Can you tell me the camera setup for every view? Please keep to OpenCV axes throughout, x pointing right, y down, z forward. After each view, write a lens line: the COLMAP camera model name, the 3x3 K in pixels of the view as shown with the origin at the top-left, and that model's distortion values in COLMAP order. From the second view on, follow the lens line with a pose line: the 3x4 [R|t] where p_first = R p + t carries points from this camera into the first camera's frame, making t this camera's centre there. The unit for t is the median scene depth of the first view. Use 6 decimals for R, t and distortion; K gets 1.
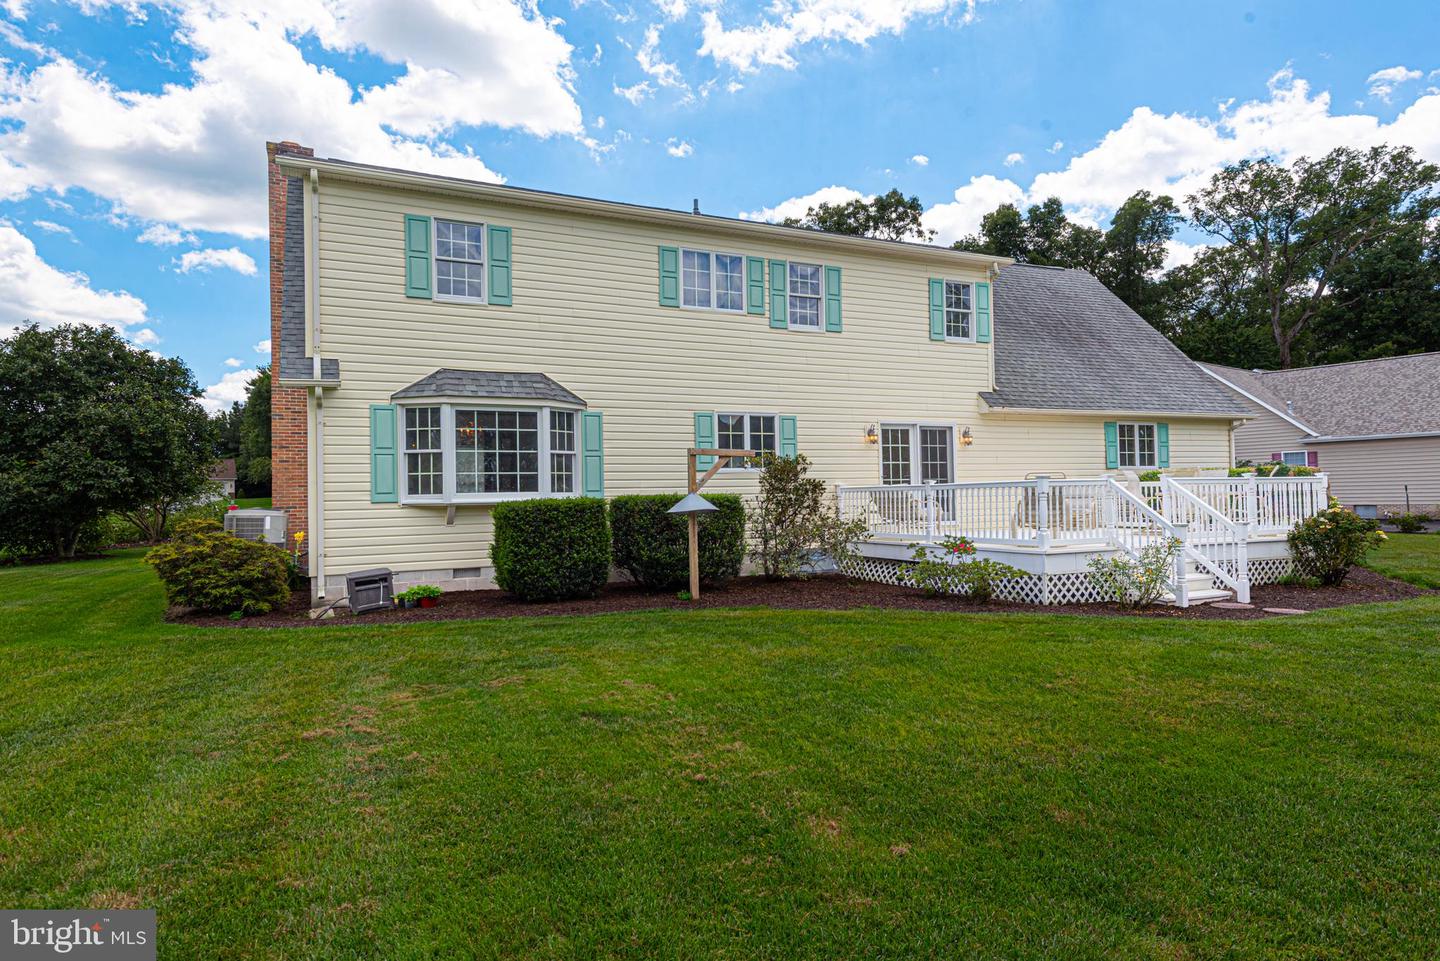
lens RADIAL K [[808.5, 0, 718.8], [0, 808.5, 477.8], [0, 0, 1]] dist [0.036209, 0.000636]
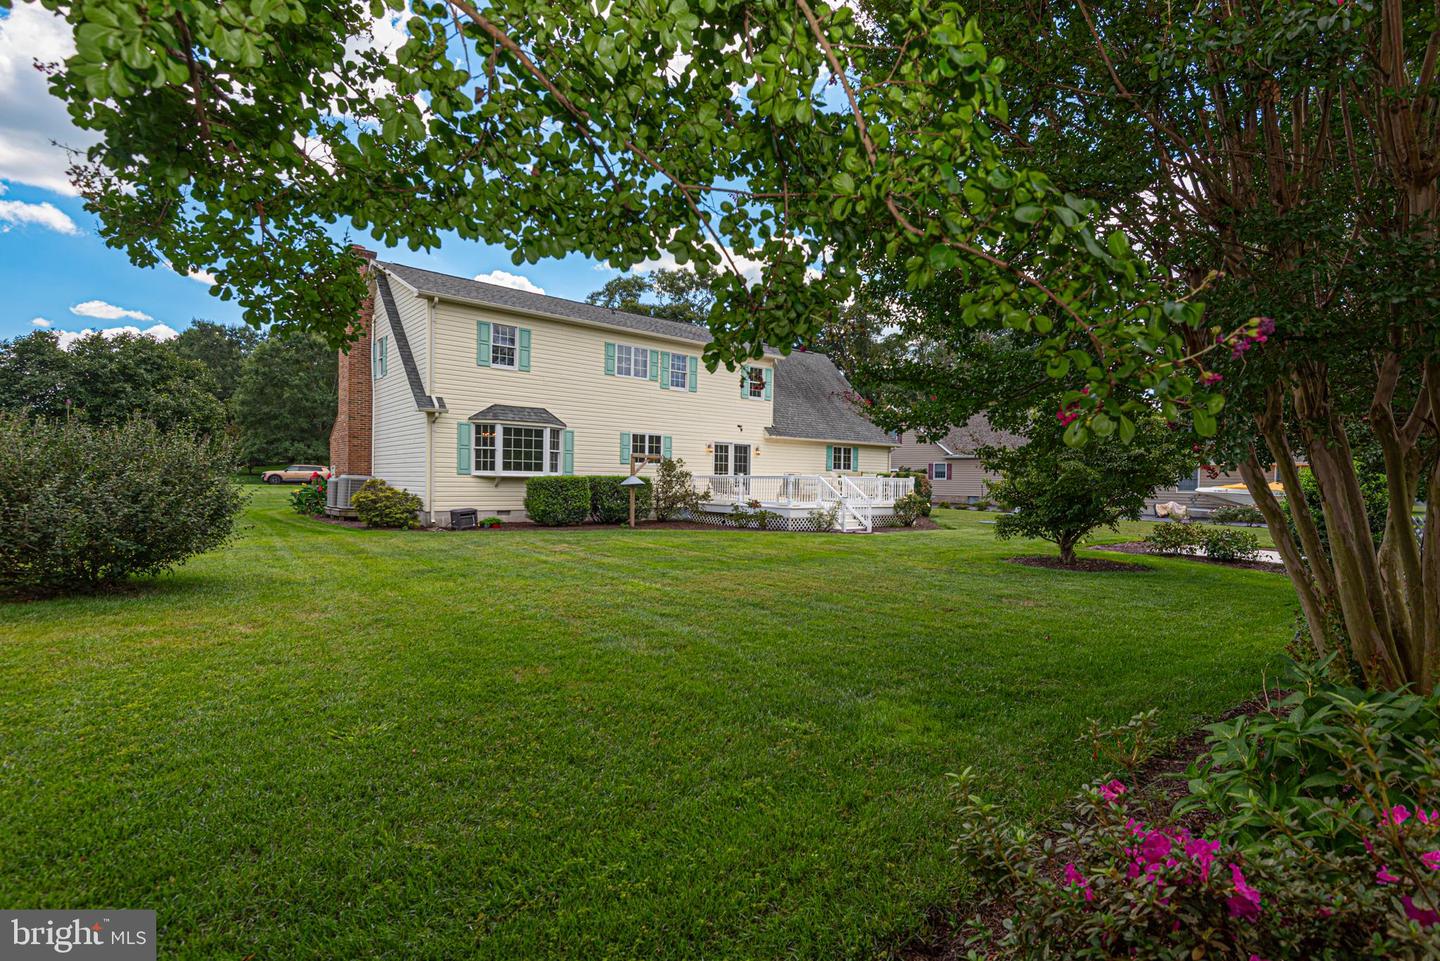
lens RADIAL K [[664.6, 0, 720.8], [0, 664.6, 481.6], [0, 0, 1]] dist [0.022912, -0.005590]
pose [[0.967124, 0.035872, 0.251762, -0.205962], [-0.042186, 0.998915, 0.019724, -0.007531], [-0.250781, -0.029696, 0.967588, -0.597457]]
